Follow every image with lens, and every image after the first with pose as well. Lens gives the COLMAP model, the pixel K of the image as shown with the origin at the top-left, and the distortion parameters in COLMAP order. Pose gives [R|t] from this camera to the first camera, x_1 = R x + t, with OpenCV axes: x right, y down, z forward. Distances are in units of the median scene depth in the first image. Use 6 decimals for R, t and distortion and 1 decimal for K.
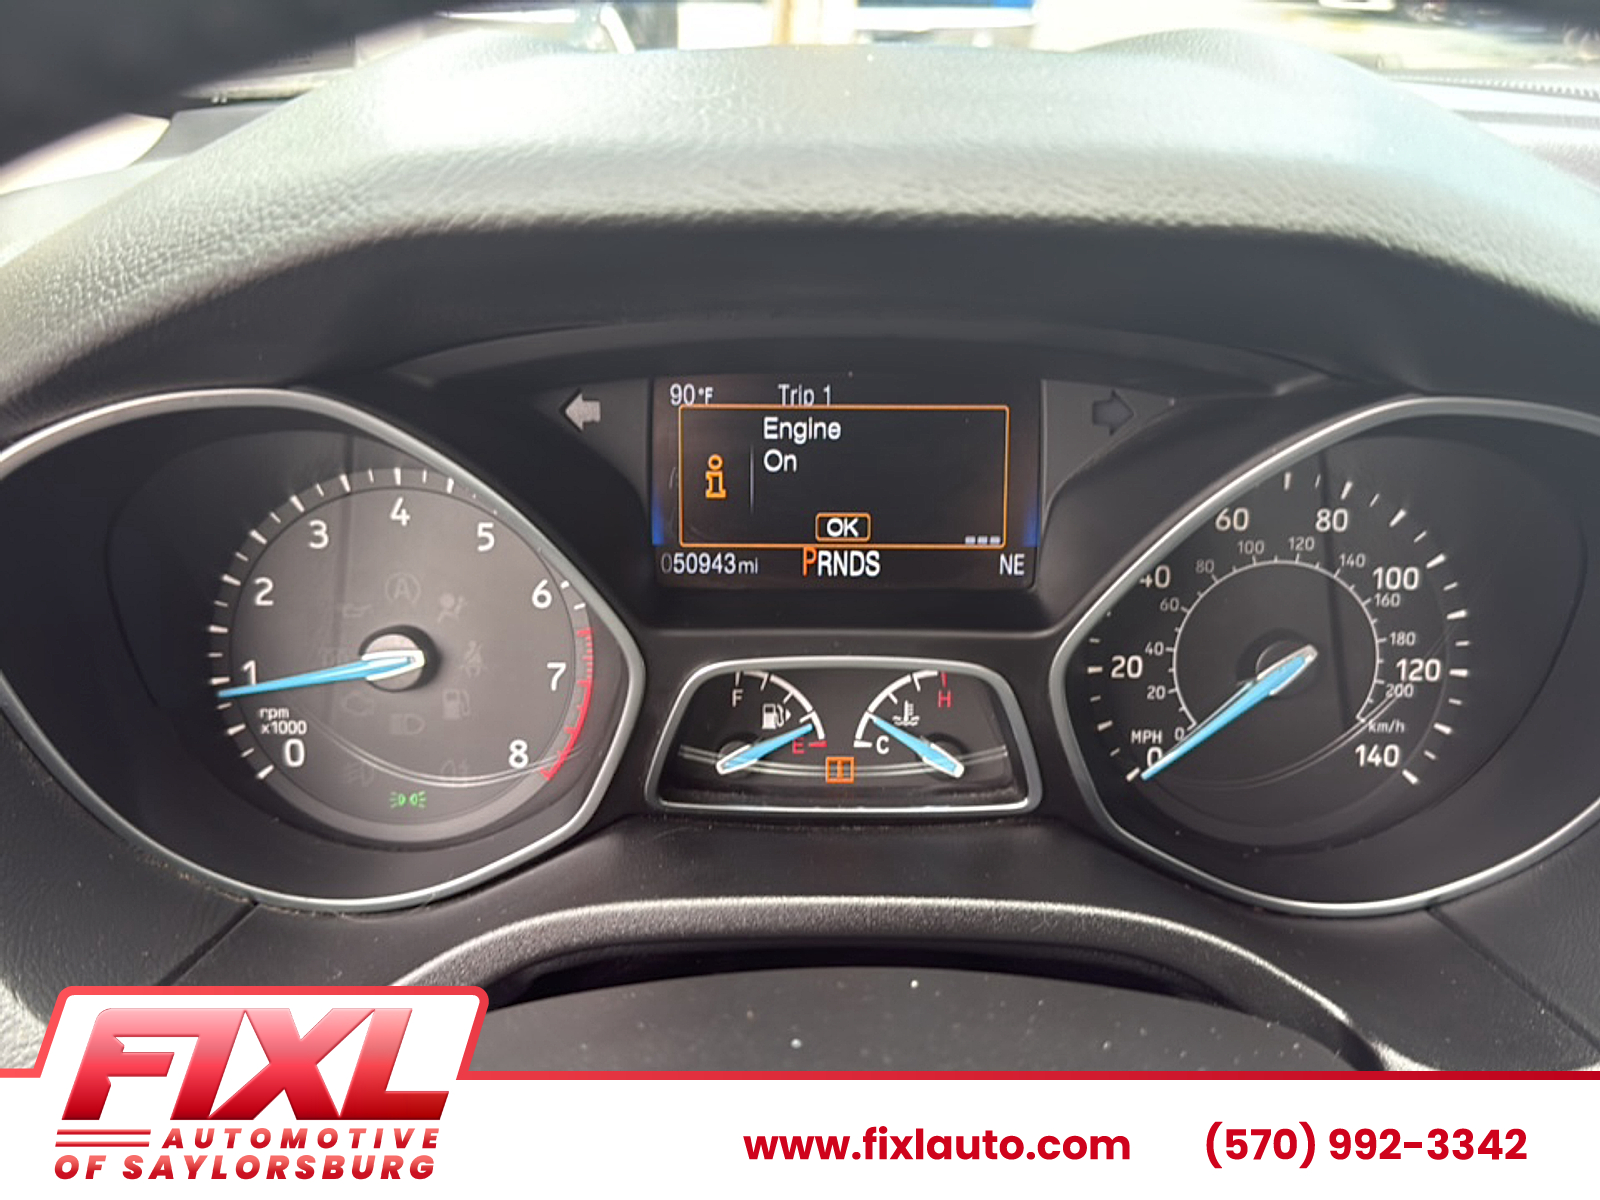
lens RADIAL K [[1473.3, 0, 798.4], [0, 1473.3, 602.6], [0, 0, 1]] dist [0.149553, -0.378259]
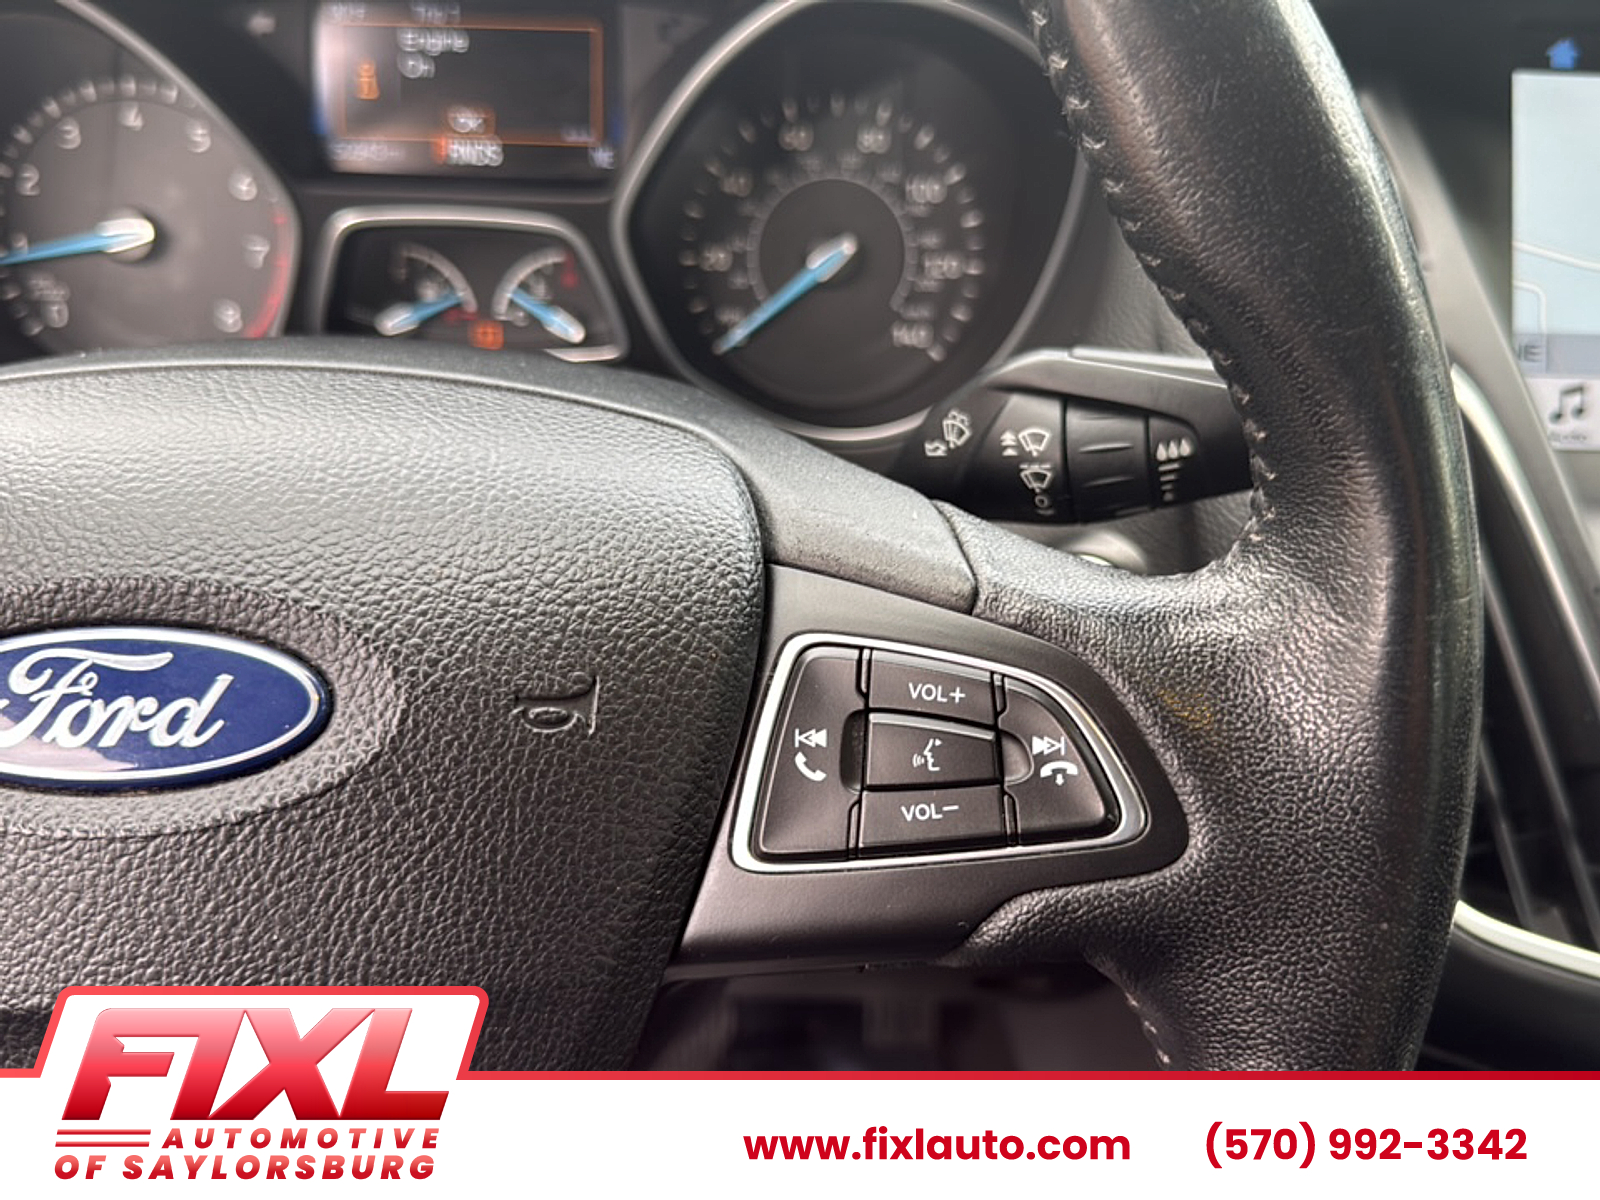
lens RADIAL K [[1491.8, 0, 806.5], [0, 1491.8, 632.0], [0, 0, 1]] dist [0.060719, -0.180500]
pose [[0.999613, 0.018629, 0.020680, 0.280668], [-0.020786, 0.993769, 0.109505, 0.220122], [-0.018511, -0.109892, 0.993771, -0.308372]]
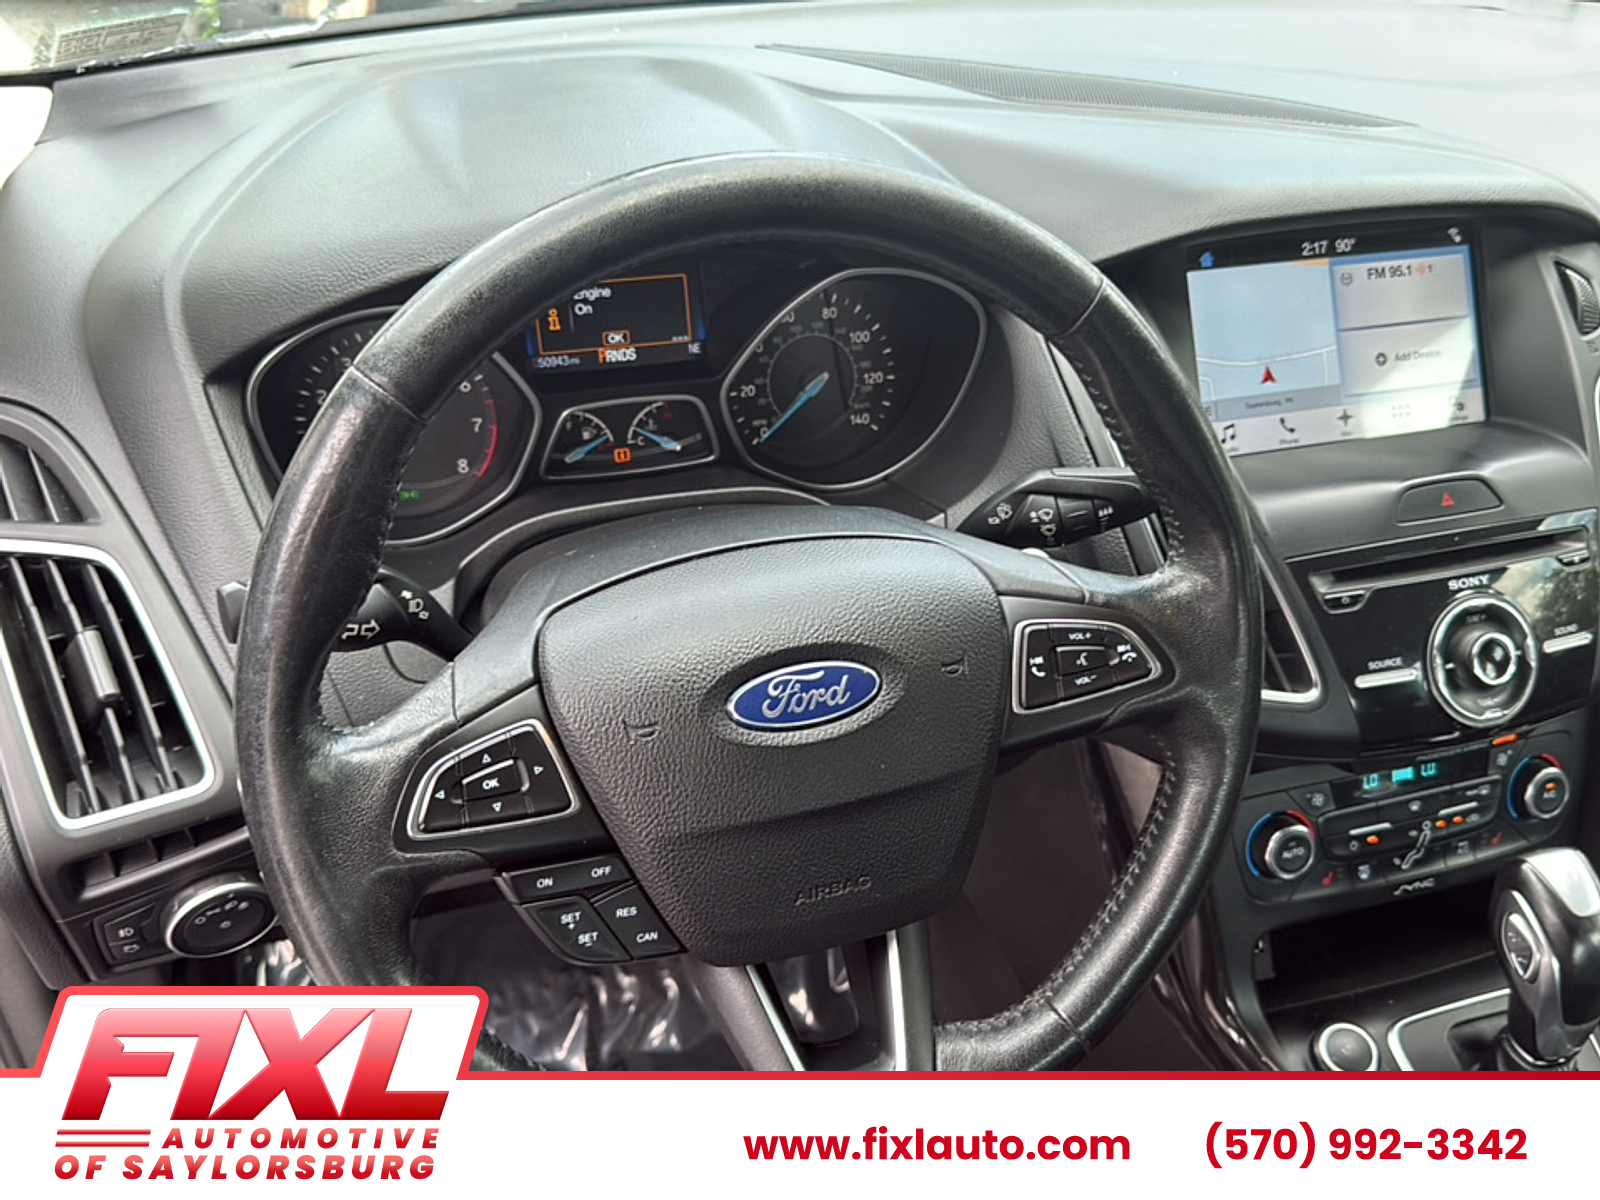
lens RADIAL K [[1457.6, 0, 800.0], [0, 1457.6, 600.0], [0, 0, 1]] dist [0.181920, -0.472704]
pose [[0.950246, -0.147362, 0.274439, -0.334773], [0.101825, 0.979570, 0.173418, -0.020000], [-0.294388, -0.136845, 0.945838, -1.074550]]
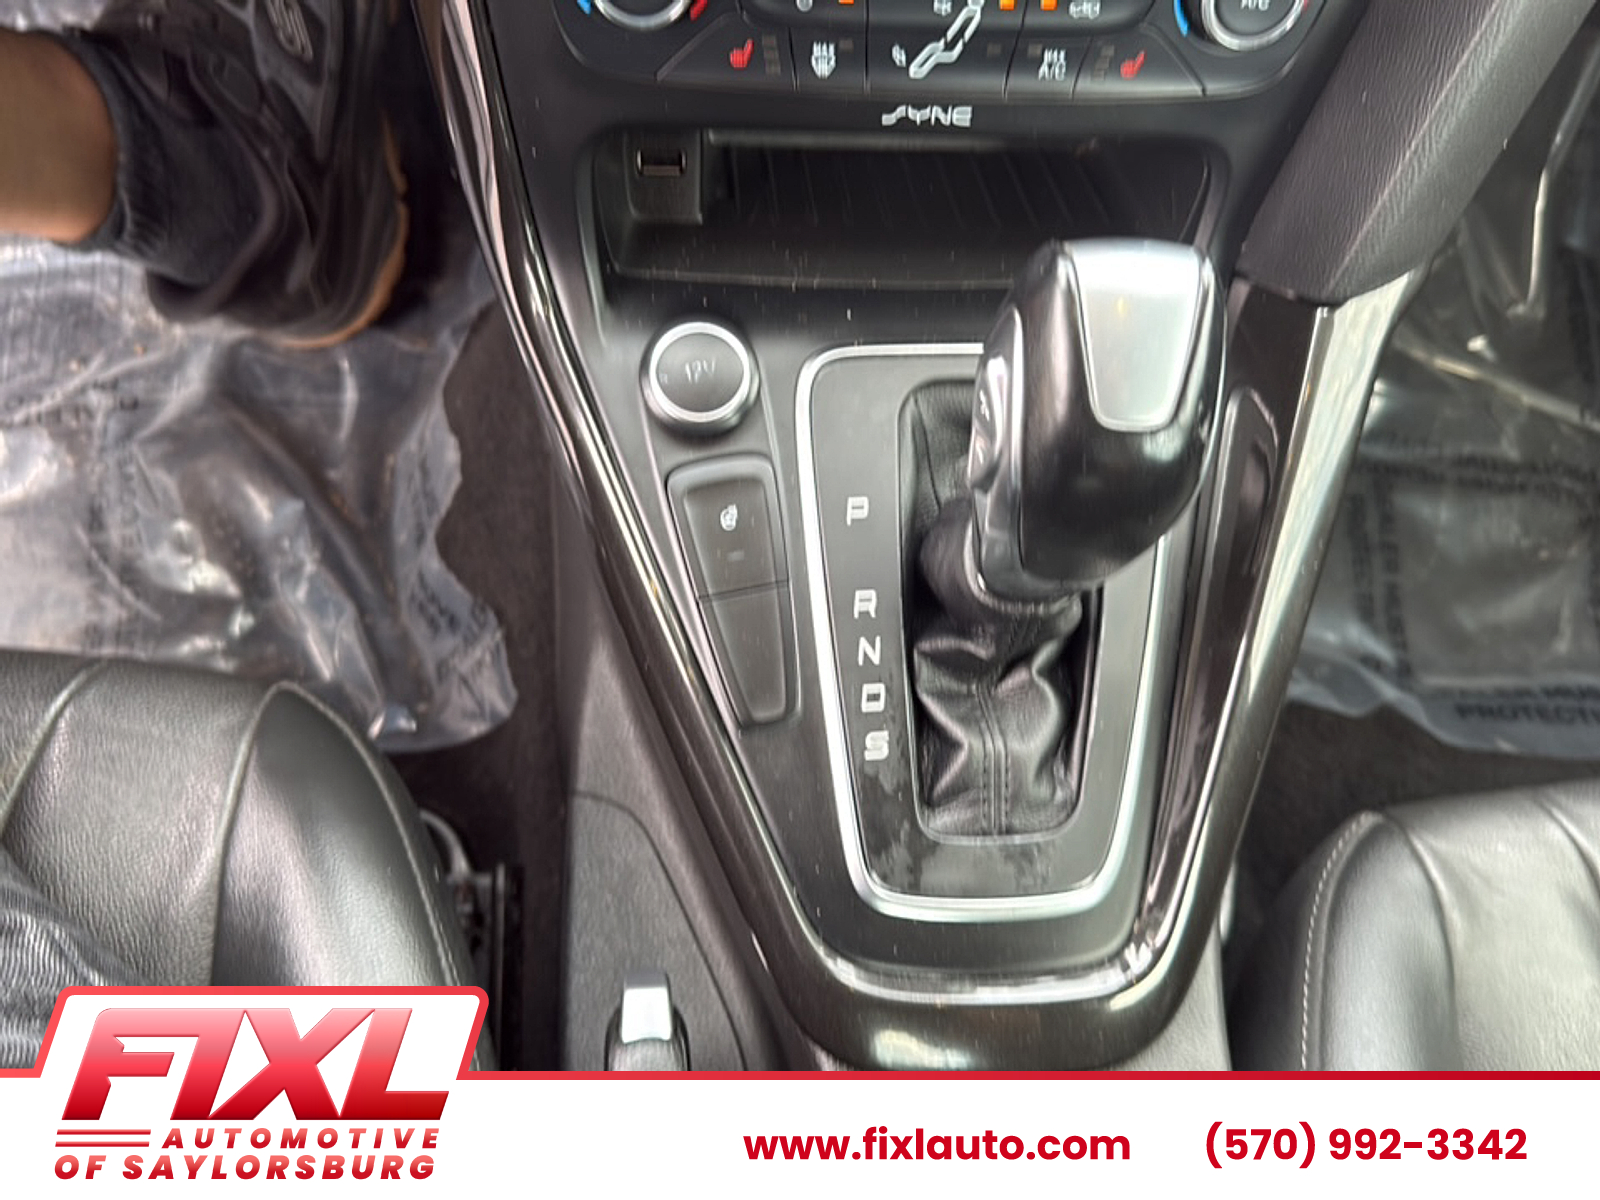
lens RADIAL K [[1491.8, 0, 806.5], [0, 1491.8, 632.0], [0, 0, 1]] dist [0.060719, -0.180500]
pose [[0.994186, -0.006711, 0.107471, 0.785878], [-0.067476, 0.738975, 0.670345, 0.373103], [-0.083918, -0.673699, 0.734226, -0.465694]]
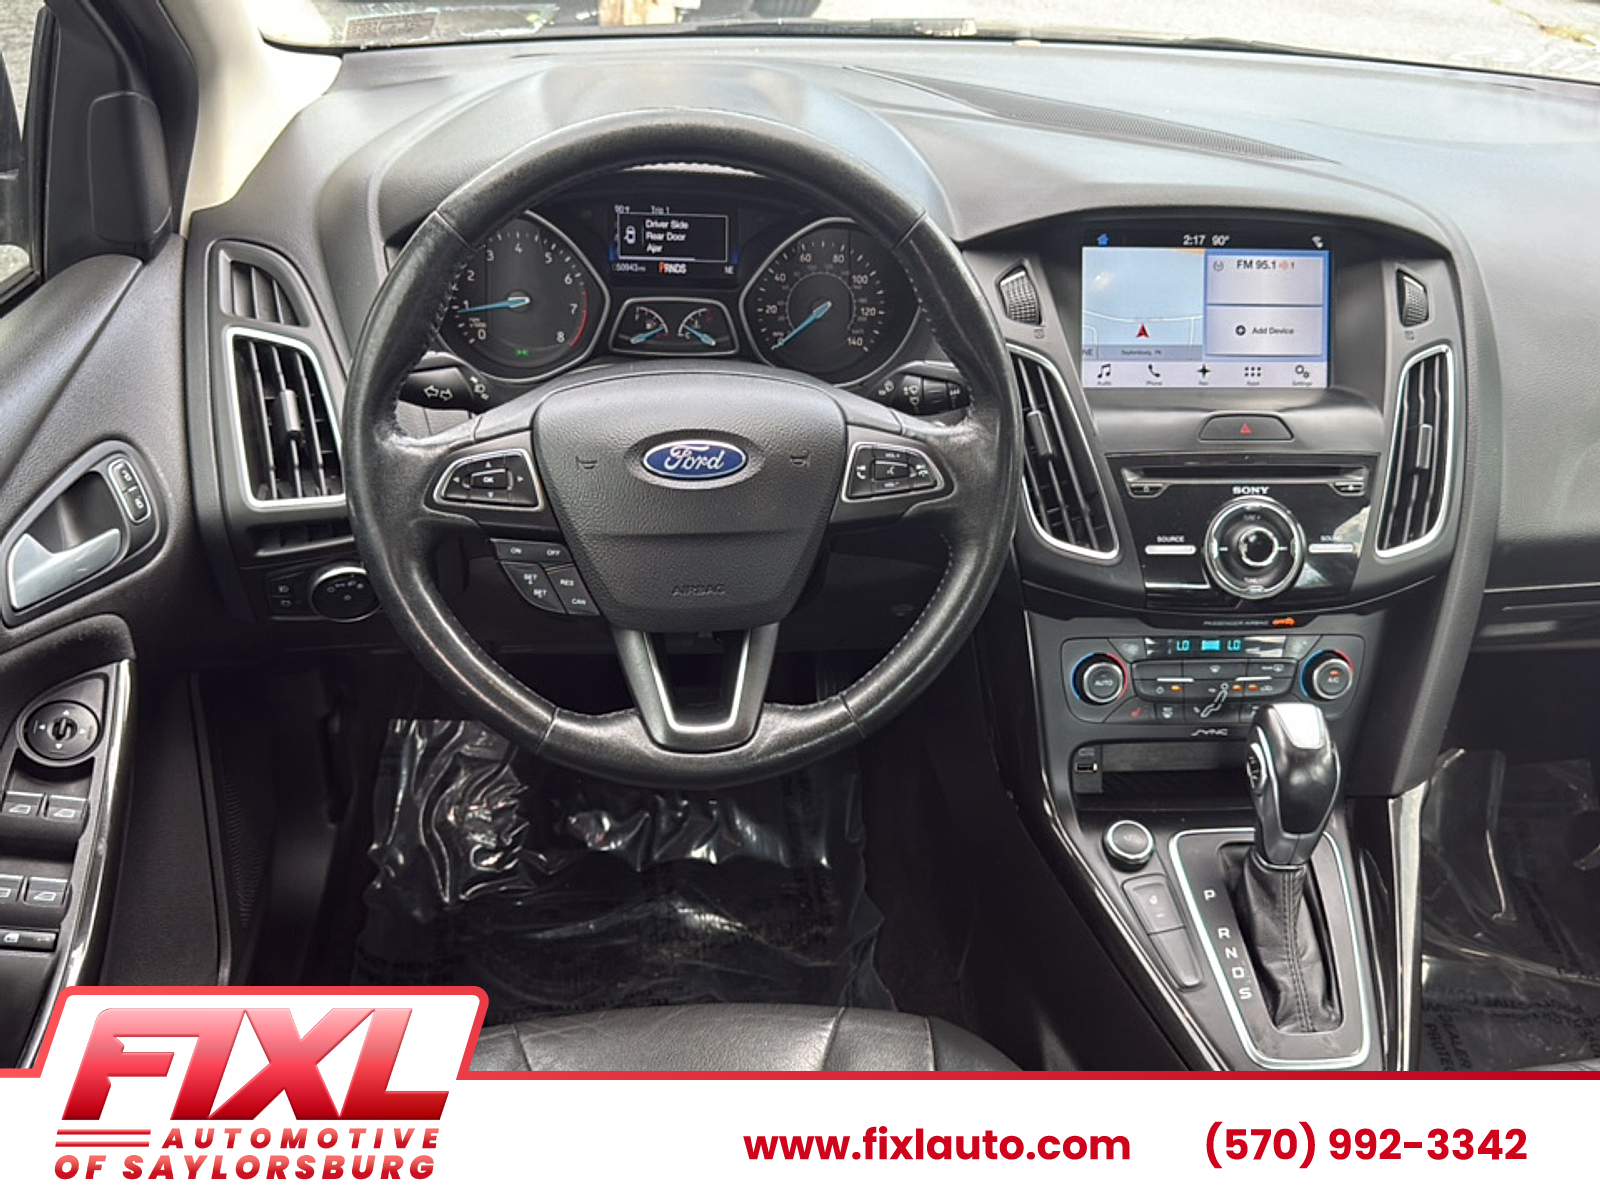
lens RADIAL K [[1457.6, 0, 800.0], [0, 1457.6, 600.0], [0, 0, 1]] dist [0.181920, -0.472704]
pose [[0.994030, -0.007290, 0.108860, -0.042196], [-0.007422, 0.990936, 0.134131, 0.225489], [-0.108851, -0.134138, 0.984966, -1.957303]]
